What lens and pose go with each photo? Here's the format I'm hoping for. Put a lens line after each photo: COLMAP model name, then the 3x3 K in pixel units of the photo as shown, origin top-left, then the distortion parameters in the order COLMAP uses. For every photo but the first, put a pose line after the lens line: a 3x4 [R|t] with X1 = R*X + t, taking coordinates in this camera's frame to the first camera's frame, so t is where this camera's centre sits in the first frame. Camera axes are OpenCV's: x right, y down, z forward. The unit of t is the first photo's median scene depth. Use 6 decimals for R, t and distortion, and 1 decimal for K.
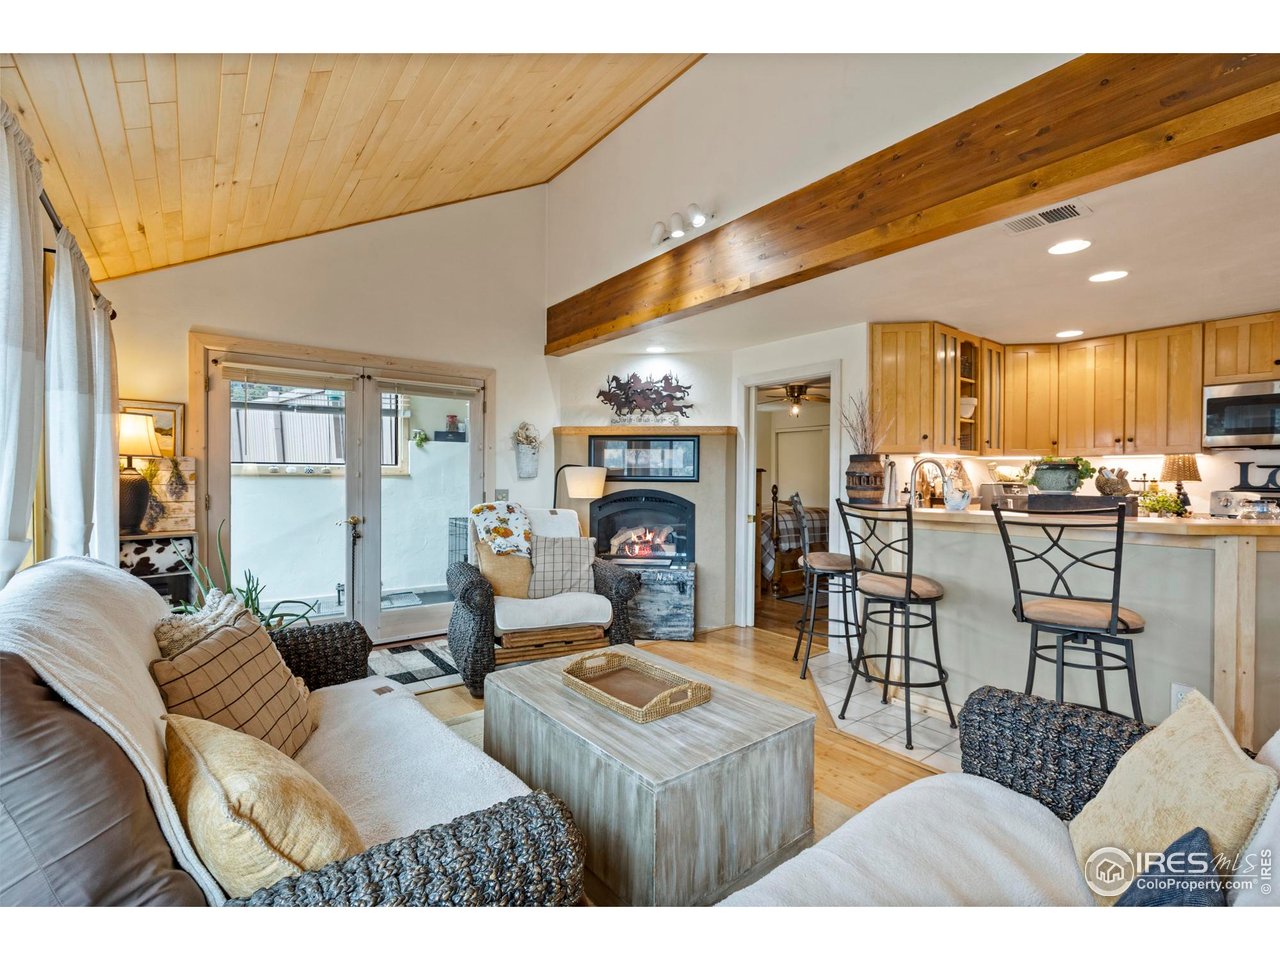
lens RADIAL K [[589.3, 0, 642.6], [0, 589.3, 483.7], [0, 0, 1]] dist [0.002324, 0.000159]
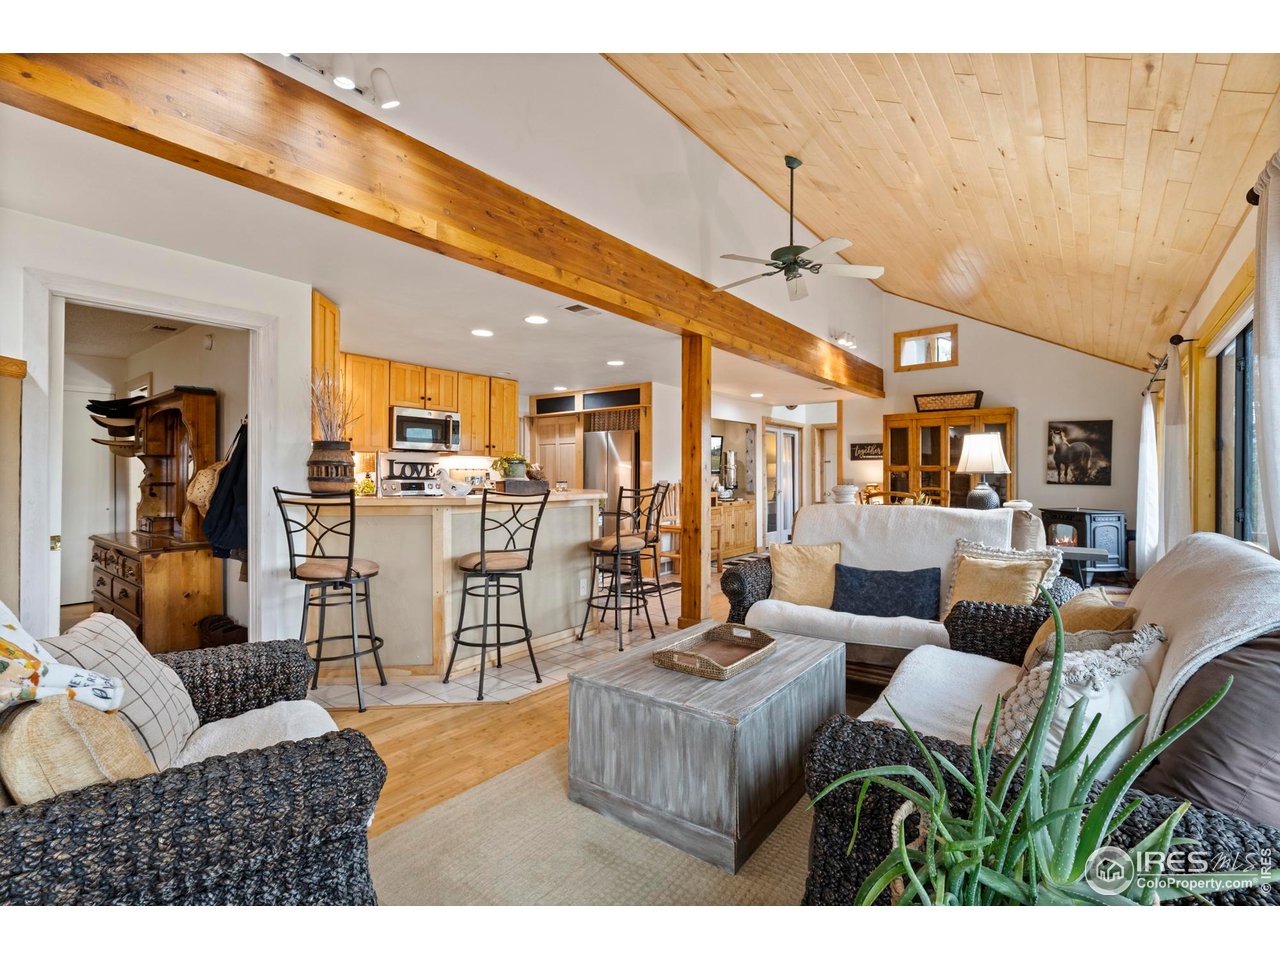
lens RADIAL K [[589.3, 0, 649.0], [0, 589.3, 473.0], [0, 0, 1]] dist [0.002324, 0.000159]
pose [[-0.251968, 0.000151, 0.967735, -0.563632], [0.006919, 0.999975, 0.001645, -0.000711], [-0.967711, 0.007110, -0.251963, 0.740035]]
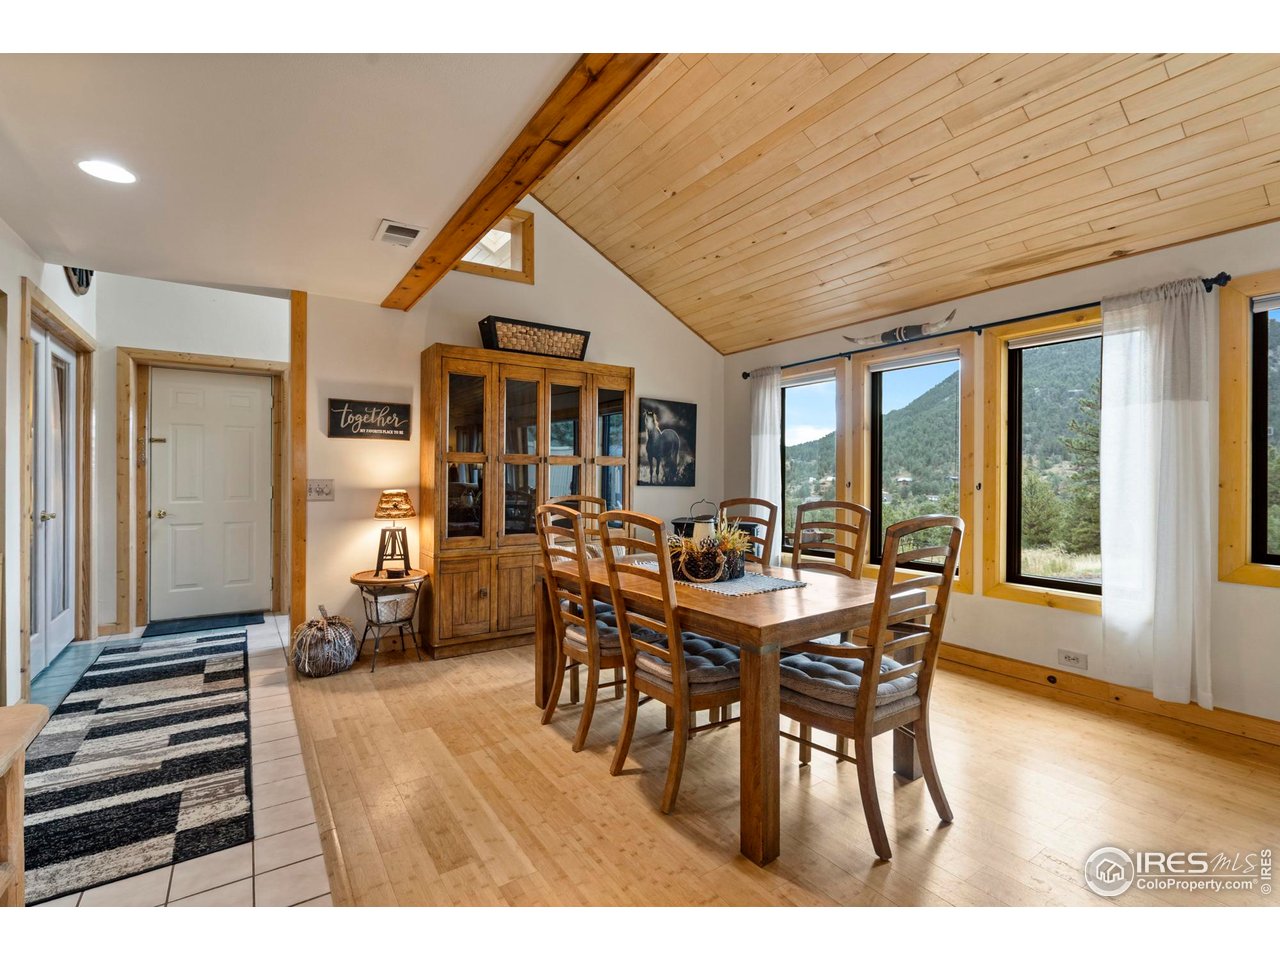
lens RADIAL K [[589.3, 0, 634.2], [0, 589.3, 478.6], [0, 0, 1]] dist [0.002324, 0.000159]
pose [[-0.996573, -0.007055, 0.082418, 0.756895], [-0.005942, 0.999888, 0.013750, 0.011707], [-0.082506, 0.013213, -0.996503, 0.380869]]
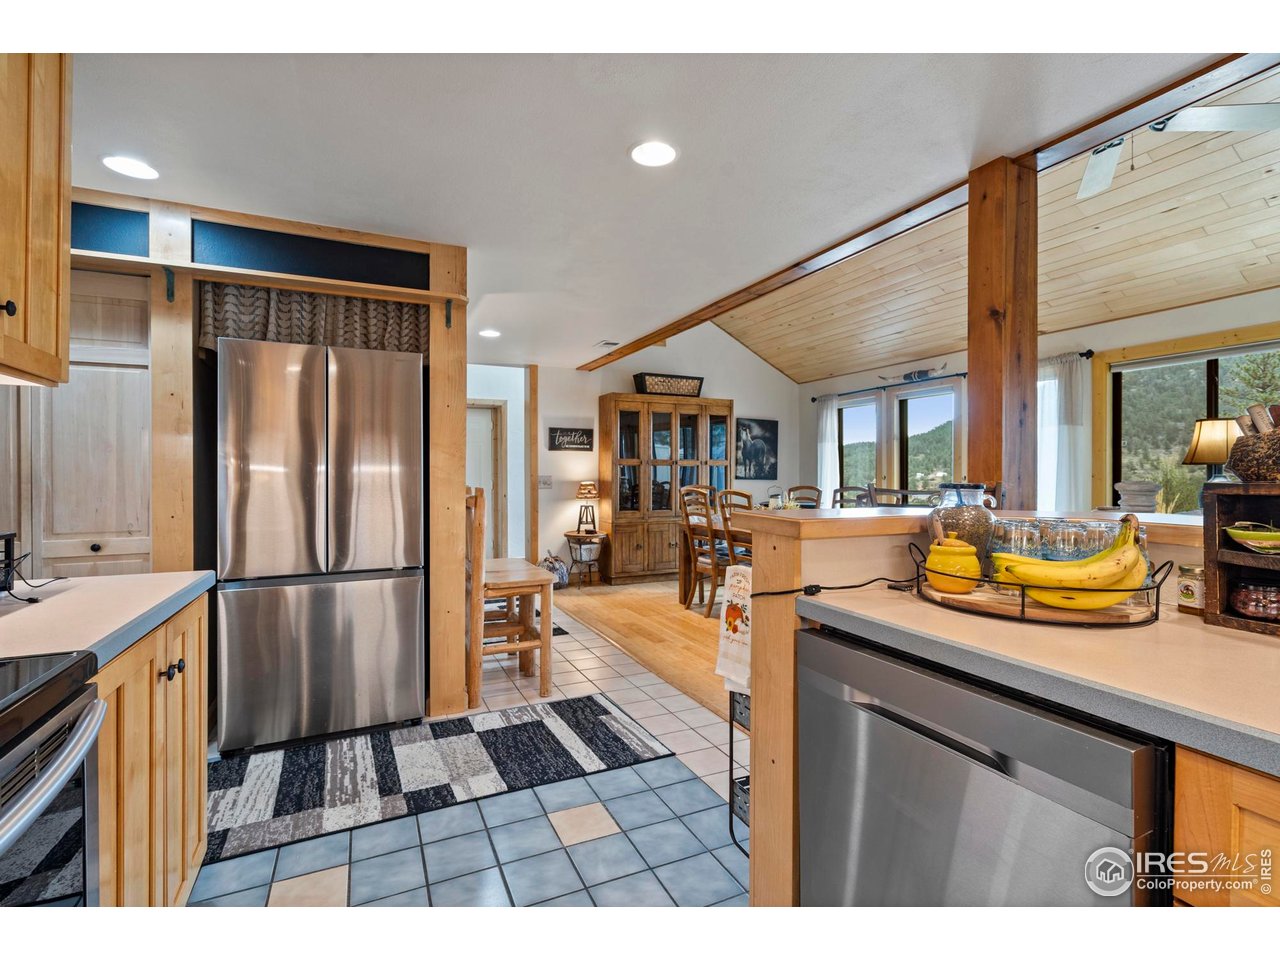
lens RADIAL K [[589.3, 0, 638.0], [0, 589.3, 473.5], [0, 0, 1]] dist [0.002324, 0.000159]
pose [[-0.972807, -0.000354, 0.231617, 0.726711], [0.002122, 0.999943, 0.010441, 0.006611], [-0.231607, 0.010648, -0.972751, 0.948737]]
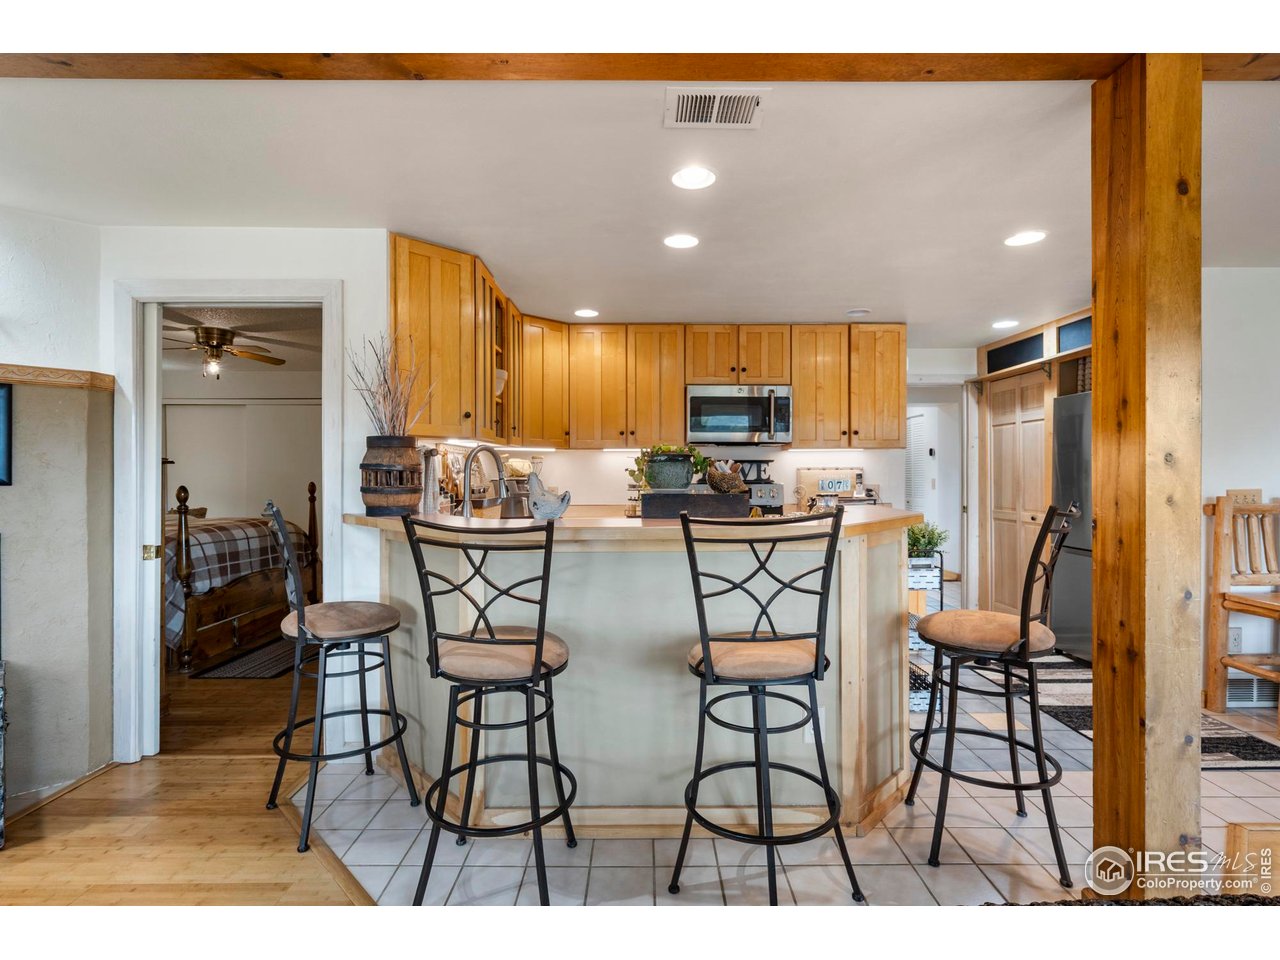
lens RADIAL K [[630.9, 0, 643.0], [0, 630.9, 472.8], [0, 0, 1]] dist [0.002787, -0.000277]
pose [[0.616221, -0.006186, 0.787549, 0.011342], [0.013564, 0.999904, -0.002759, -0.005183], [-0.787456, 0.012383, 0.616246, 0.362141]]
